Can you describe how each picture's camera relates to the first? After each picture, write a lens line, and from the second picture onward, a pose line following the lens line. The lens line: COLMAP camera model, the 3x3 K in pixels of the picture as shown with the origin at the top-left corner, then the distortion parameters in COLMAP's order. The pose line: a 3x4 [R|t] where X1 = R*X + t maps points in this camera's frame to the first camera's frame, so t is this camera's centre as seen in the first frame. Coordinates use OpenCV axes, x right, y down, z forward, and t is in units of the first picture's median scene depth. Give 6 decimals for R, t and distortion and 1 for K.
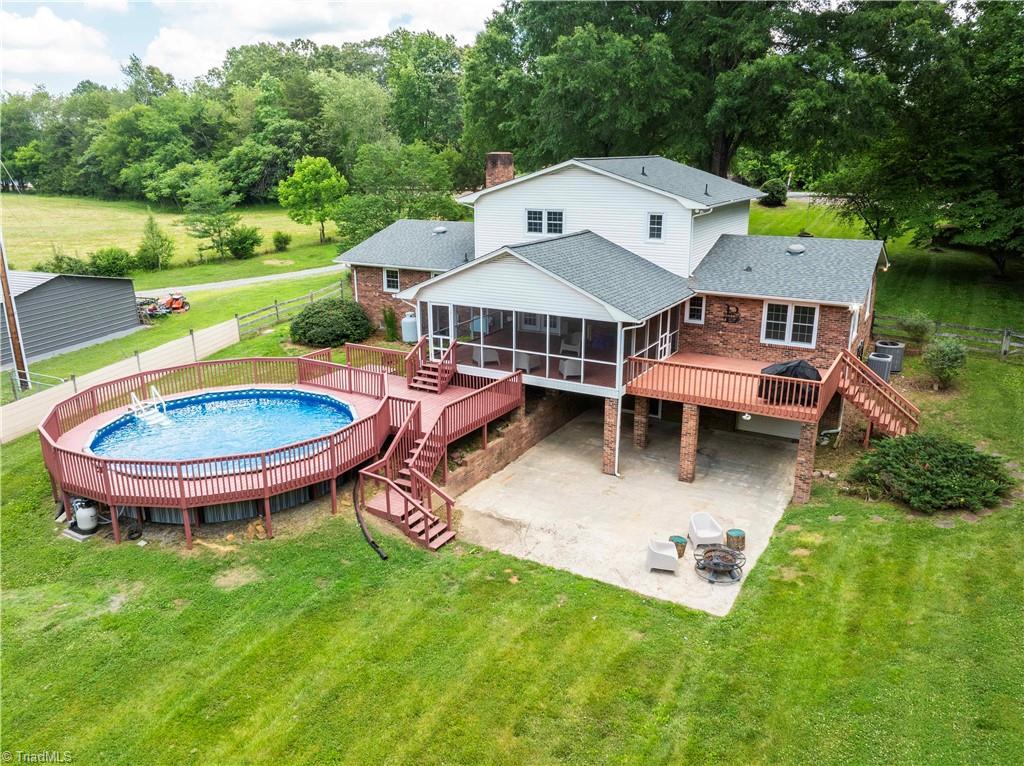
lens RADIAL K [[772.0, 0, 496.7], [0, 772.0, 379.7], [0, 0, 1]] dist [-0.034854, -0.002569]
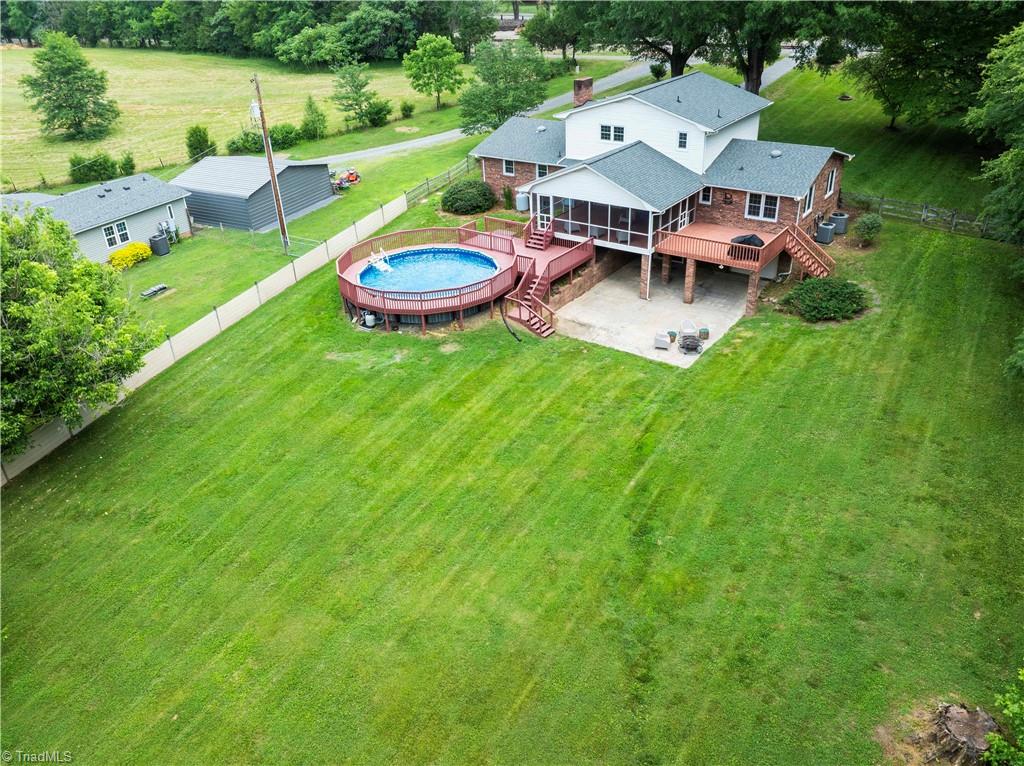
lens RADIAL K [[772.0, 0, 496.7], [0, 772.0, 379.7], [0, 0, 1]] dist [-0.034854, -0.002569]
pose [[0.993975, 0.015438, -0.108517, 0.010253], [0.009477, 0.974220, 0.225401, -0.095370], [0.109199, -0.225072, 0.968204, -0.765846]]
